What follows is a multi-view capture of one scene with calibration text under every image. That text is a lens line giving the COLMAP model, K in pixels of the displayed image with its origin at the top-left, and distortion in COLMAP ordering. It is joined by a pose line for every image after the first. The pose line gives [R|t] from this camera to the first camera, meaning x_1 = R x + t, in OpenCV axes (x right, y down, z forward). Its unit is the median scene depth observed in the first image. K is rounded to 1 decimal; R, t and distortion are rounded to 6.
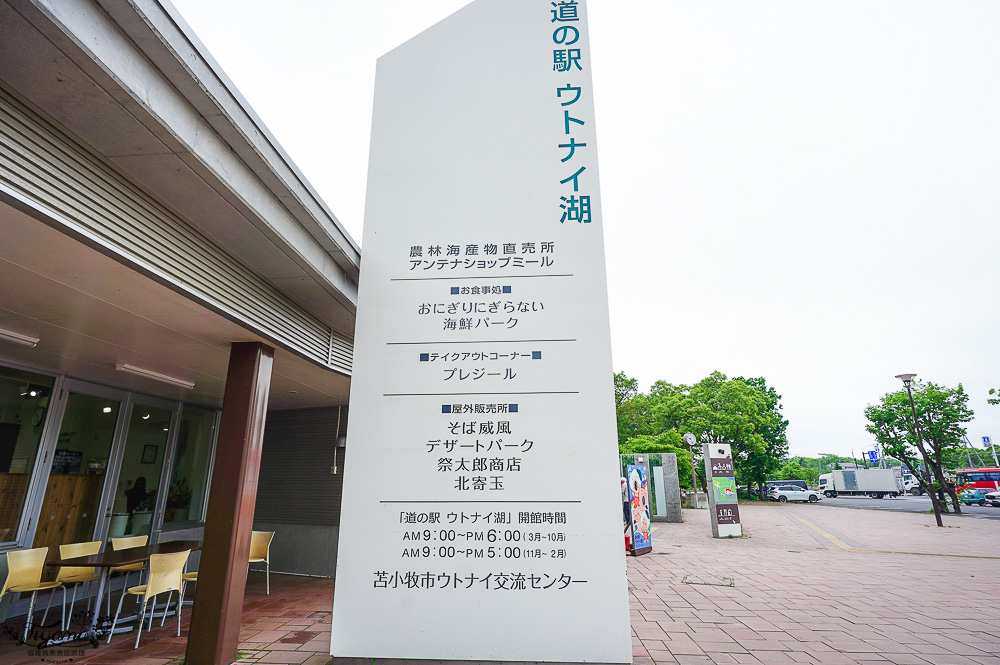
lens RADIAL K [[527.2, 0, 504.5], [0, 527.2, 326.6], [0, 0, 1]] dist [-0.004413, -0.000132]
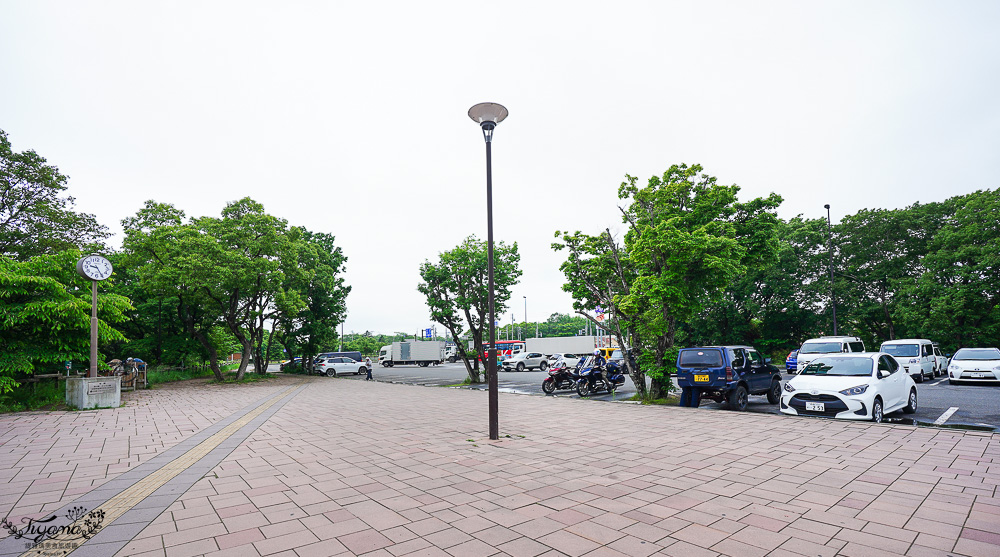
lens RADIAL K [[445.1, 0, 500.0], [0, 445.1, 278.5], [0, 0, 1]] dist [-0.001123, -0.000139]
pose [[0.731444, 0.096108, 0.675095, 0.304087], [-0.173750, 0.983608, 0.048225, 0.121342], [-0.659394, -0.152572, 0.736153, 0.398584]]
